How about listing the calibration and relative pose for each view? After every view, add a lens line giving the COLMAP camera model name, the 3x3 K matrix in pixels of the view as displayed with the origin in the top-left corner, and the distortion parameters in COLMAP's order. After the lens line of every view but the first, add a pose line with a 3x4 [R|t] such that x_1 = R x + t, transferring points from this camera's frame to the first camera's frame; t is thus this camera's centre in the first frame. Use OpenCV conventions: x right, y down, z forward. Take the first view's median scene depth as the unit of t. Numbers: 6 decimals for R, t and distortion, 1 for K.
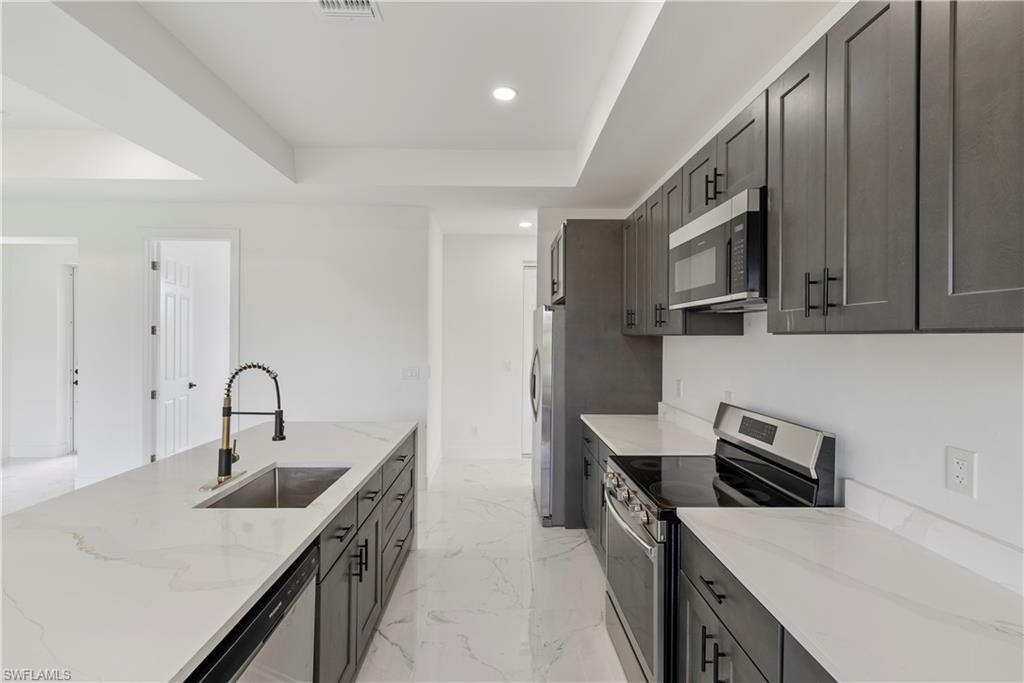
lens RADIAL K [[469.2, 0, 502.2], [0, 469.2, 334.0], [0, 0, 1]] dist [0.003935, -0.000148]
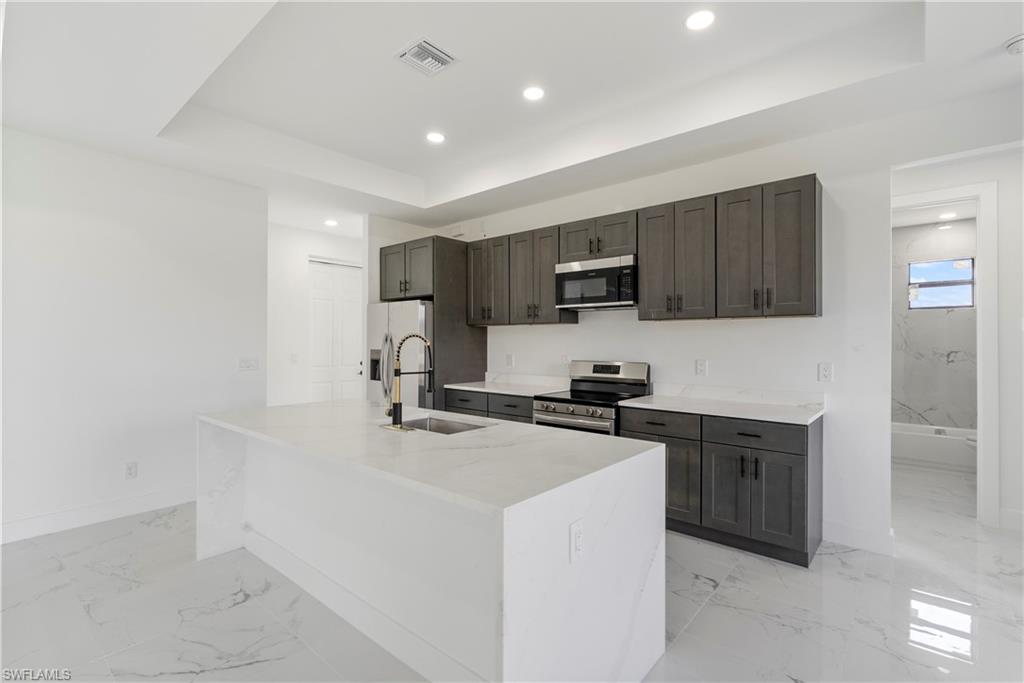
lens RADIAL K [[469.2, 0, 509.5], [0, 469.2, 339.4], [0, 0, 1]] dist [0.003935, -0.000148]
pose [[0.656021, 0.001511, 0.754741, -1.056809], [-0.003760, 0.999992, 0.001267, 0.062182], [-0.754733, -0.003669, 0.656022, -0.006409]]
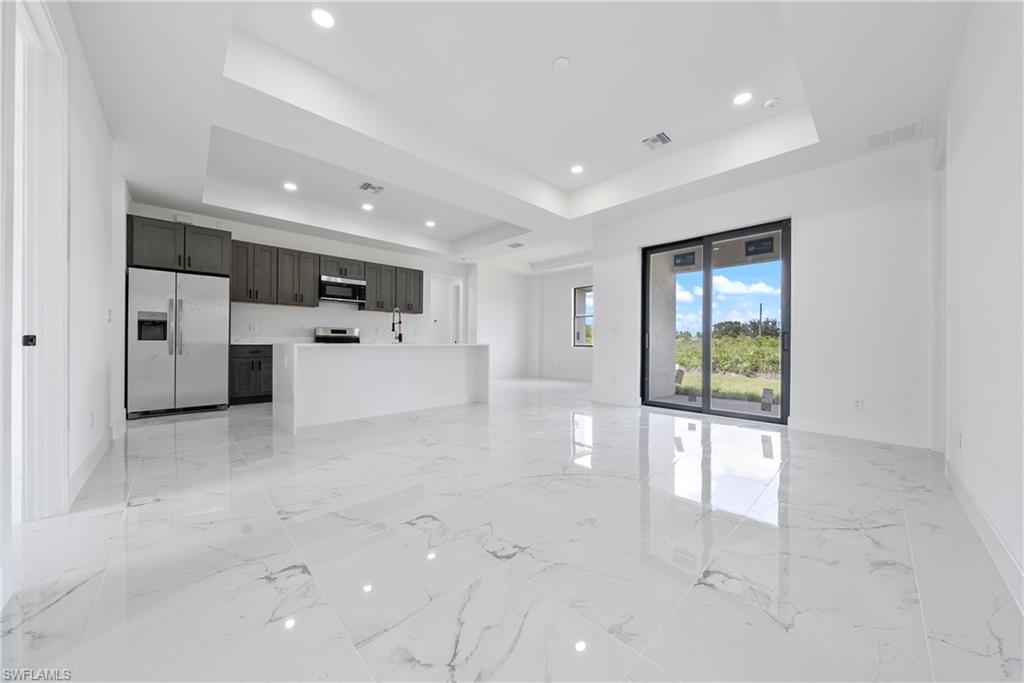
lens RADIAL K [[348.0, 0, 509.5], [0, 348.0, 342.4], [0, 0, 1]] dist [-0.002877, -0.000131]
pose [[-0.685087, -0.008228, 0.728415, -2.292593], [-0.013772, 0.999904, -0.001658, 0.237677], [-0.728331, -0.011168, -0.685134, 1.690276]]
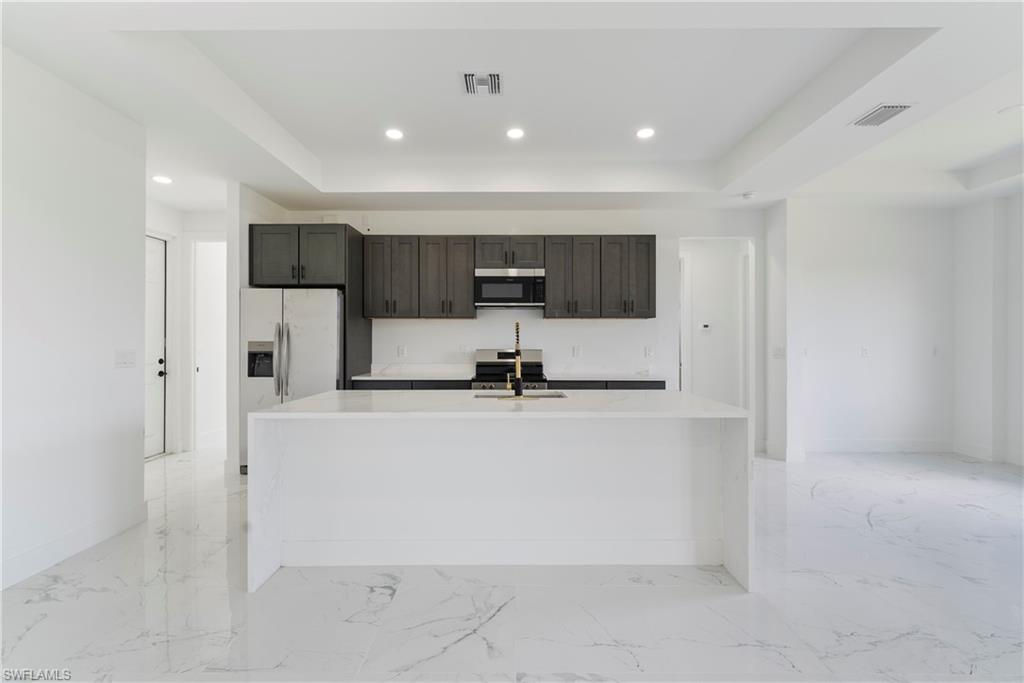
lens RADIAL K [[443.9, 0, 509.1], [0, 443.9, 342.7], [0, 0, 1]] dist [0.003583, -0.000503]
pose [[0.004153, -0.004026, 0.999983, -1.588299], [-0.005755, 0.999975, 0.004050, 0.104420], [-0.999975, -0.005772, 0.004129, 0.836865]]
